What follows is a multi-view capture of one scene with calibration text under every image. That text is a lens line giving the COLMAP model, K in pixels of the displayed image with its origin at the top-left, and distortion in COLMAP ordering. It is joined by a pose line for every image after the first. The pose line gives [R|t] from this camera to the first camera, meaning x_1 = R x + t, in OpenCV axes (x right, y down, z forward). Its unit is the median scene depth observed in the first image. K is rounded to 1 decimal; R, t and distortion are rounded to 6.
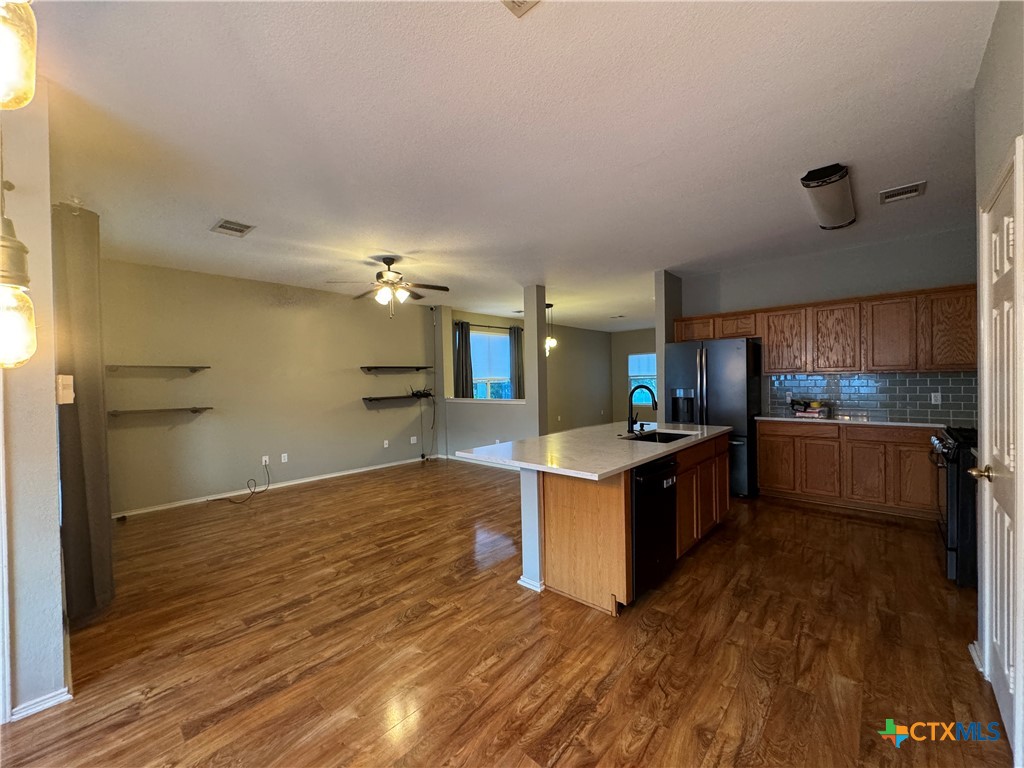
lens RADIAL K [[406.9, 0, 512.0], [0, 406.9, 384.0], [0, 0, 1]] dist [-0.002230, 0.000216]
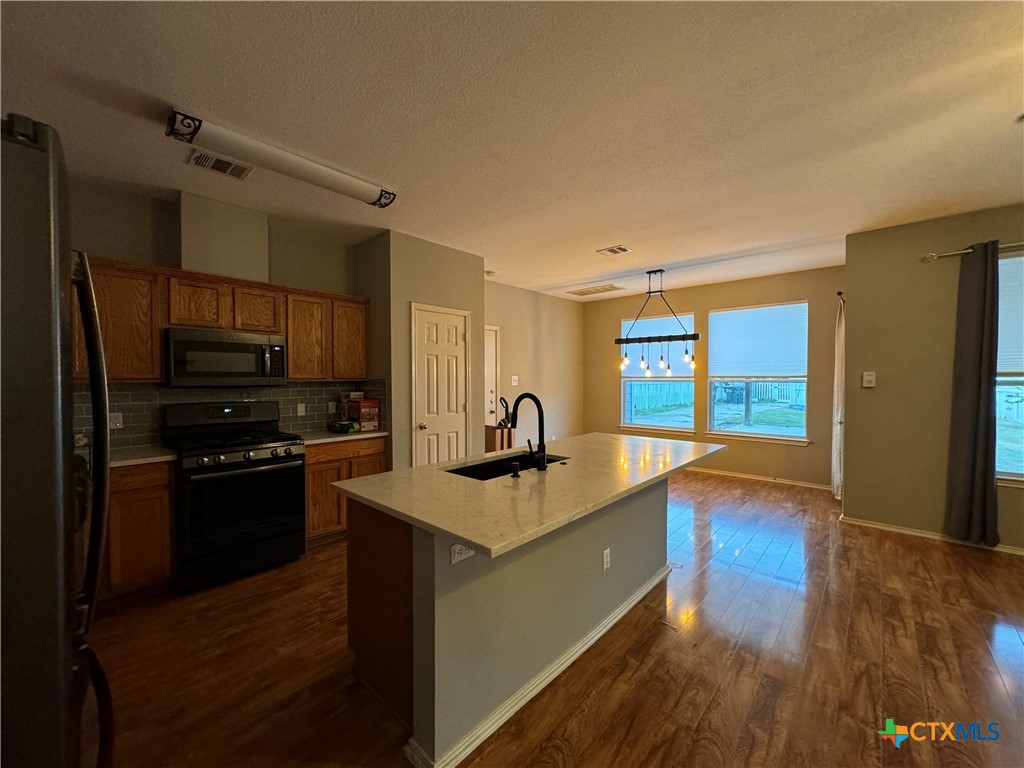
lens RADIAL K [[406.9, 0, 512.0], [0, 406.9, 384.0], [0, 0, 1]] dist [-0.002230, 0.000216]
pose [[-0.999729, 0.023102, 0.002830, 0.326014], [0.023161, 0.999471, 0.022837, -0.027551], [-0.002301, 0.022896, -0.999735, 1.587766]]
